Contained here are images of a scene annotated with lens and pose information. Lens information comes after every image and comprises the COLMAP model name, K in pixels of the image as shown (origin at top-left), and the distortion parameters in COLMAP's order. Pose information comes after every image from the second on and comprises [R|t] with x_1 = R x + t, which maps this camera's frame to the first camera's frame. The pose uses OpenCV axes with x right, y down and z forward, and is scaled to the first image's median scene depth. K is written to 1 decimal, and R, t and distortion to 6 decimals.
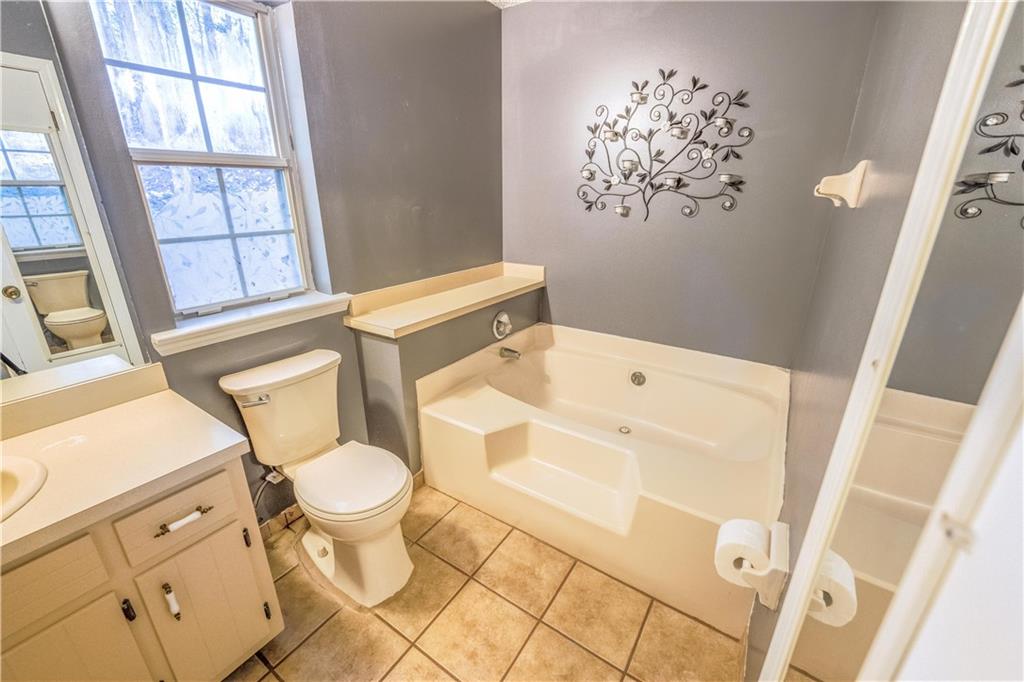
lens RADIAL K [[421.2, 0, 512.0], [0, 421.2, 341.0], [0, 0, 1]] dist [-0.011388, -0.000150]
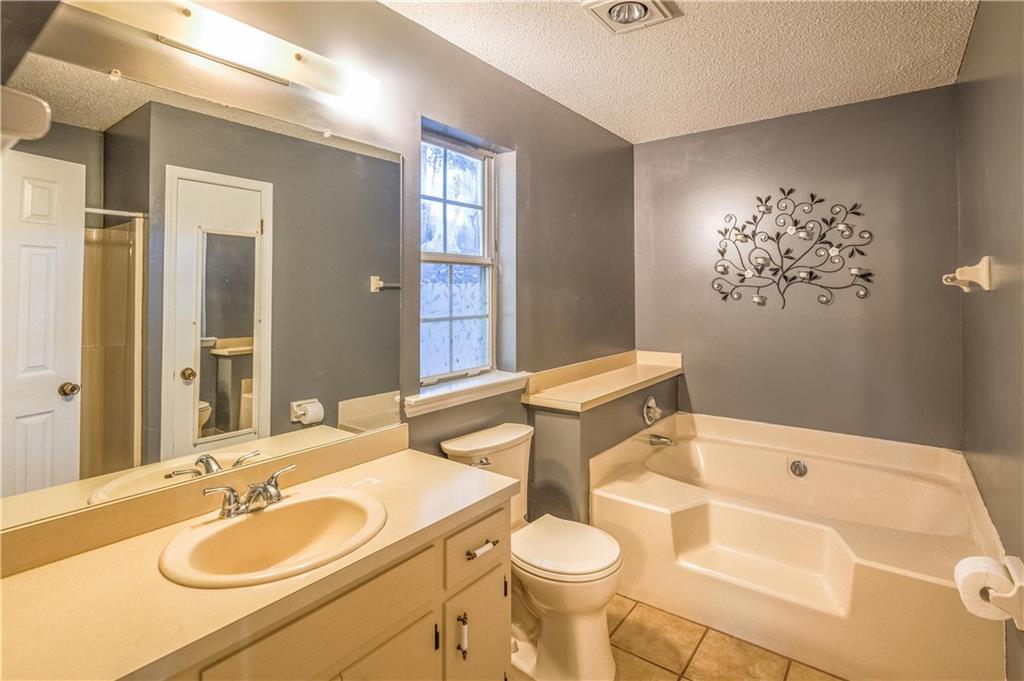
lens RADIAL K [[531.2, 0, 513.6], [0, 531.2, 272.5], [0, 0, 1]] dist [-0.001197, -0.009856]
pose [[0.999587, -0.005787, -0.028164, -0.377671], [-0.004979, 0.929894, -0.367794, 0.149192], [0.028318, 0.367782, 0.929481, -0.362984]]
